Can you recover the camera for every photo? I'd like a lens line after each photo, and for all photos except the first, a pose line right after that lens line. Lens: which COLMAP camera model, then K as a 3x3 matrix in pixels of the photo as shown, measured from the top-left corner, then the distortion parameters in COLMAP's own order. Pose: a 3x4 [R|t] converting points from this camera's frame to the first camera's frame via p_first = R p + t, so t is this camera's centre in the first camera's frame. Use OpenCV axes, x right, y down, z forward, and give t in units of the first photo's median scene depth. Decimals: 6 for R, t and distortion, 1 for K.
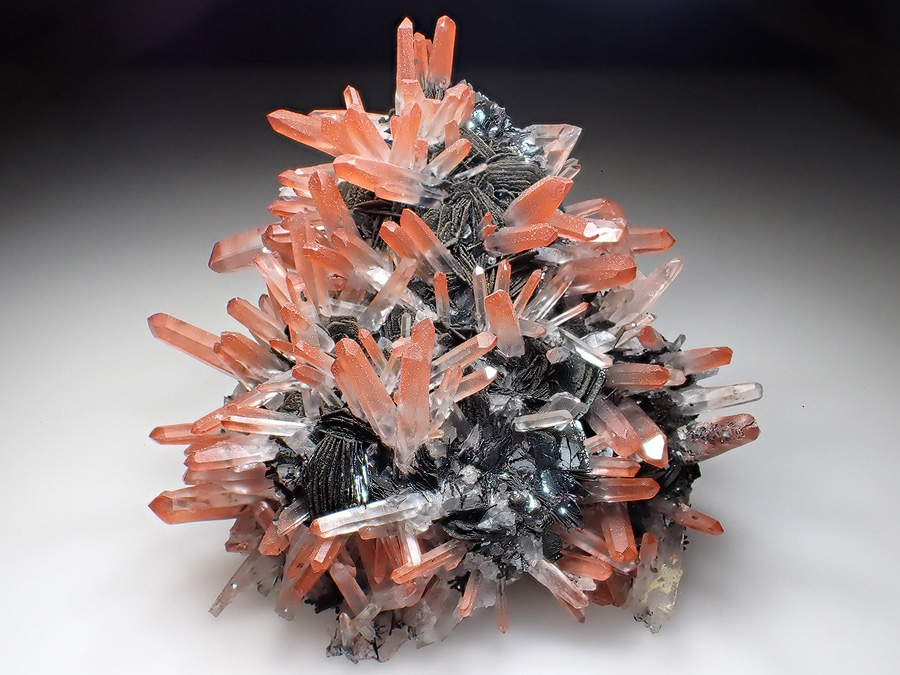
lens RADIAL K [[923.7, 0, 446.5], [0, 923.7, 341.1], [0, 0, 1]] dist [-0.054299, 0.000000]
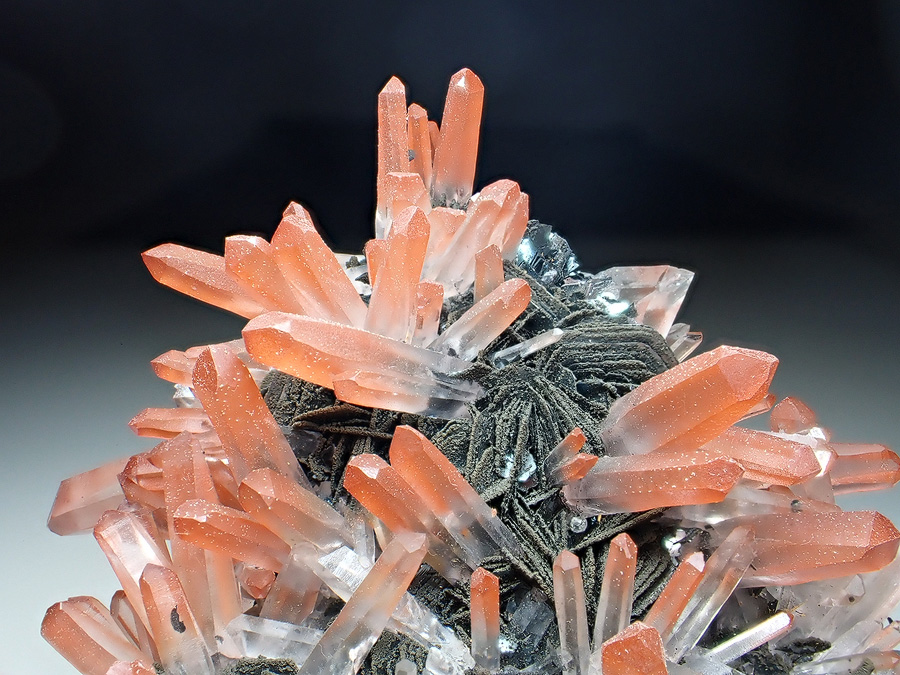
lens RADIAL K [[885.1, 0, 449.8], [0, 885.1, 338.0], [0, 0, 1]] dist [-0.016767, 0.000000]
pose [[0.999330, -0.020126, 0.030580, -0.031428], [0.026027, 0.978024, -0.206861, -0.090519], [-0.025745, 0.207518, 0.977892, 0.538758]]
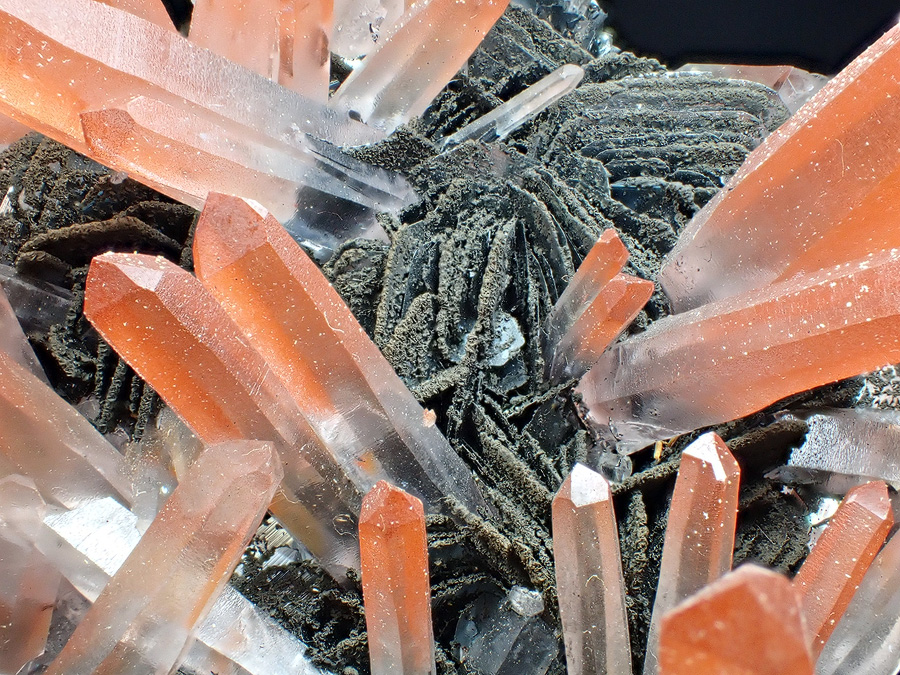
lens RADIAL K [[1398.4, 0, 449.4], [0, 1398.4, 340.4], [0, 0, 1]] dist [-0.020792, 0.000000]
pose [[0.998972, -0.005569, 0.044979, -0.007126], [0.017725, 0.961384, -0.274638, -0.023730], [-0.041712, 0.275153, 0.960495, 0.674876]]
